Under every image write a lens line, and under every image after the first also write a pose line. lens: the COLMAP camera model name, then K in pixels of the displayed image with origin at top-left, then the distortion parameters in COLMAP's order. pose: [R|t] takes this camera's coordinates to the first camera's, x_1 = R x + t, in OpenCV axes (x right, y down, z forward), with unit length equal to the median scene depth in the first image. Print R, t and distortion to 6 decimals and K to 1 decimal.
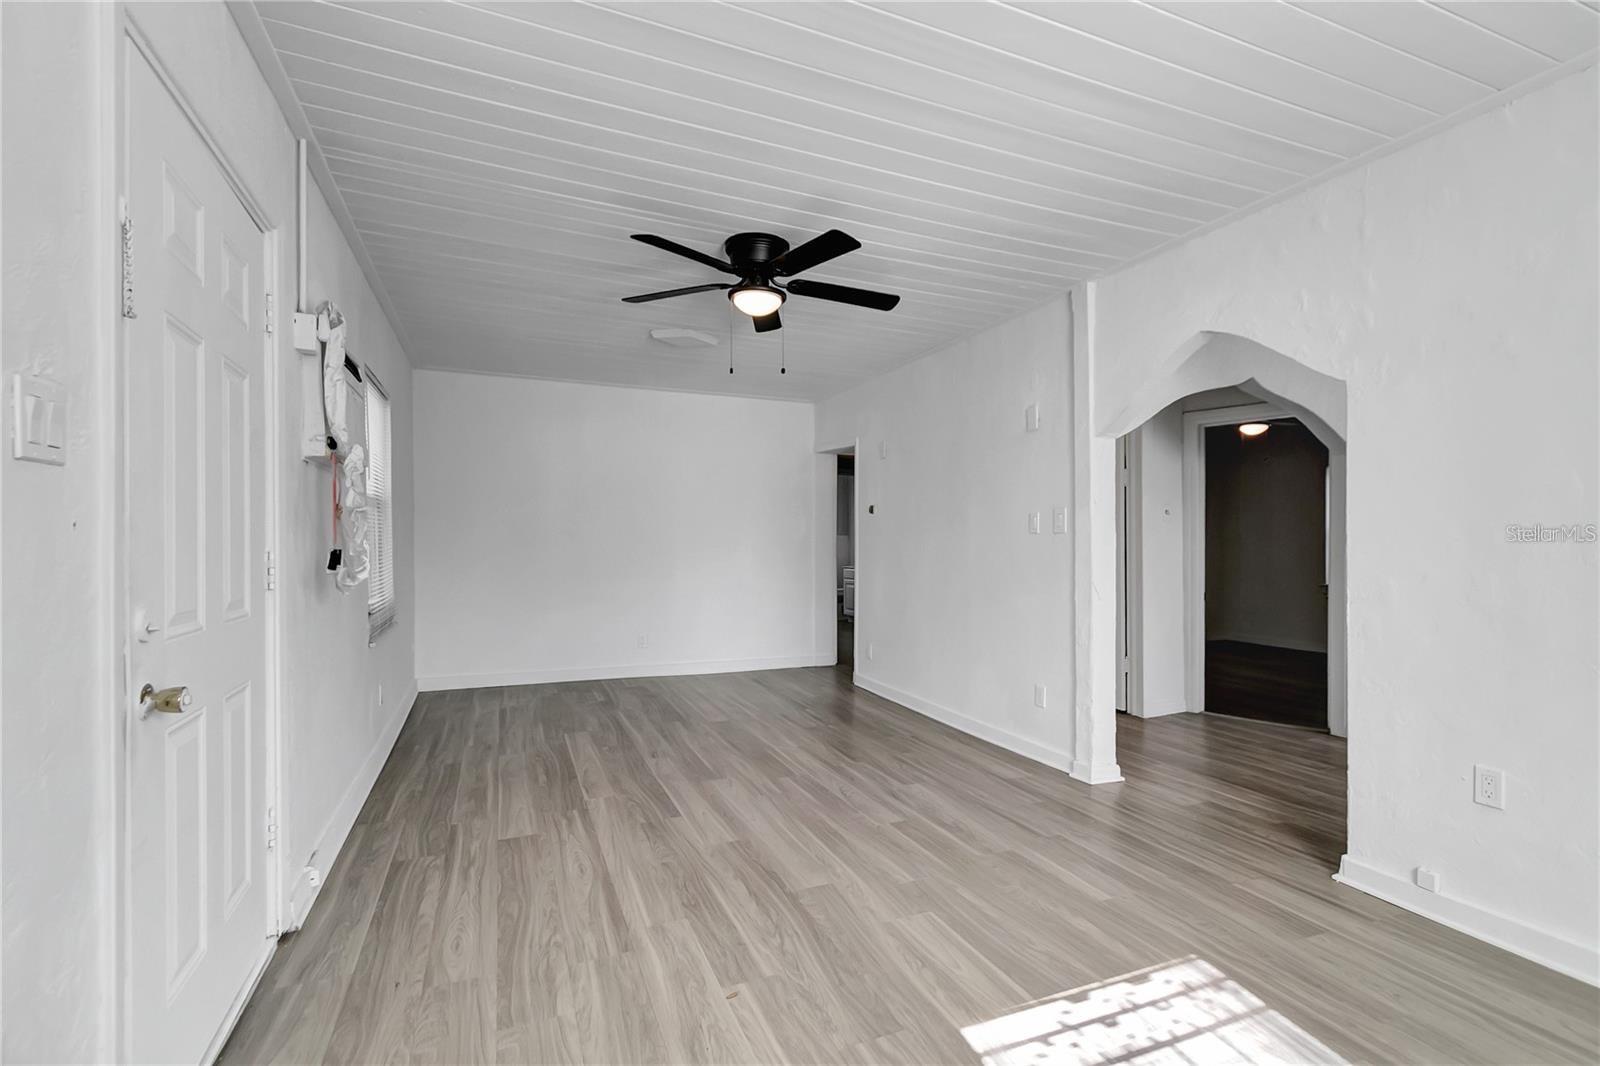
lens RADIAL K [[738.8, 0, 797.1], [0, 738.8, 541.0], [0, 0, 1]] dist [0.010760, 0.000140]
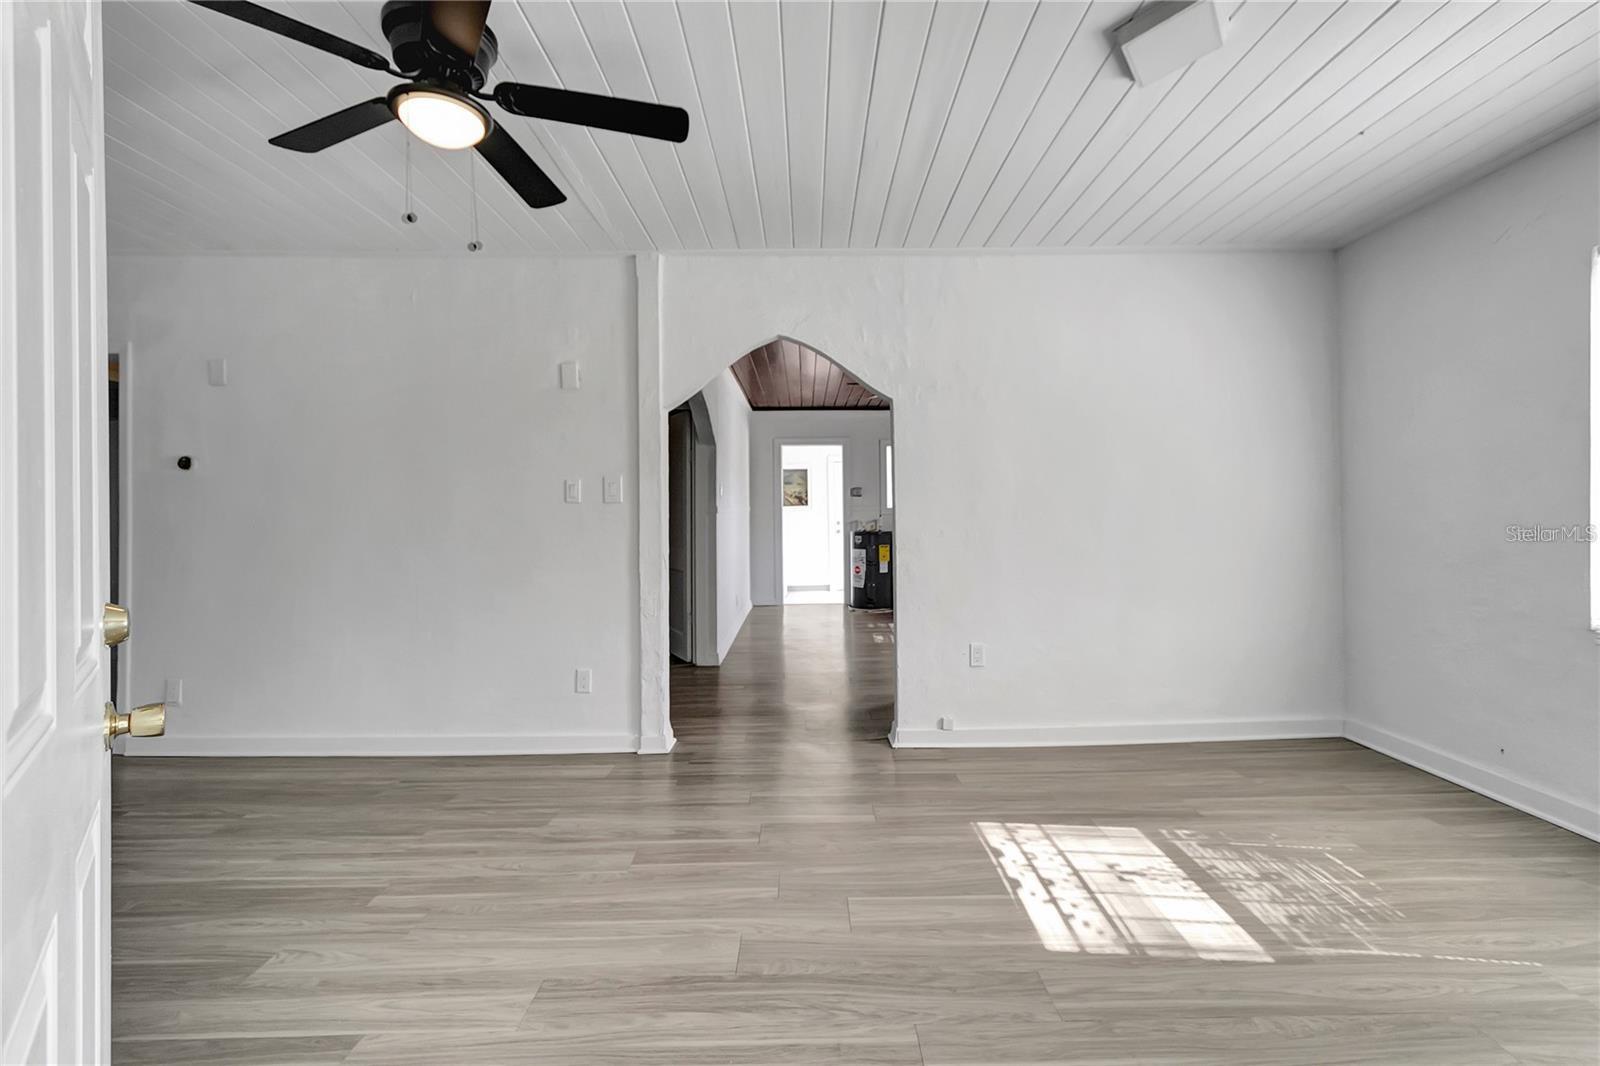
lens RADIAL K [[738.8, 0, 813.5], [0, 738.8, 506.3], [0, 0, 1]] dist [0.010760, 0.000140]
pose [[0.362445, 0.007145, 0.931978, -0.529213], [0.004056, 0.999949, -0.009243, 0.003798], [-0.931996, 0.007130, 0.362398, 0.503785]]
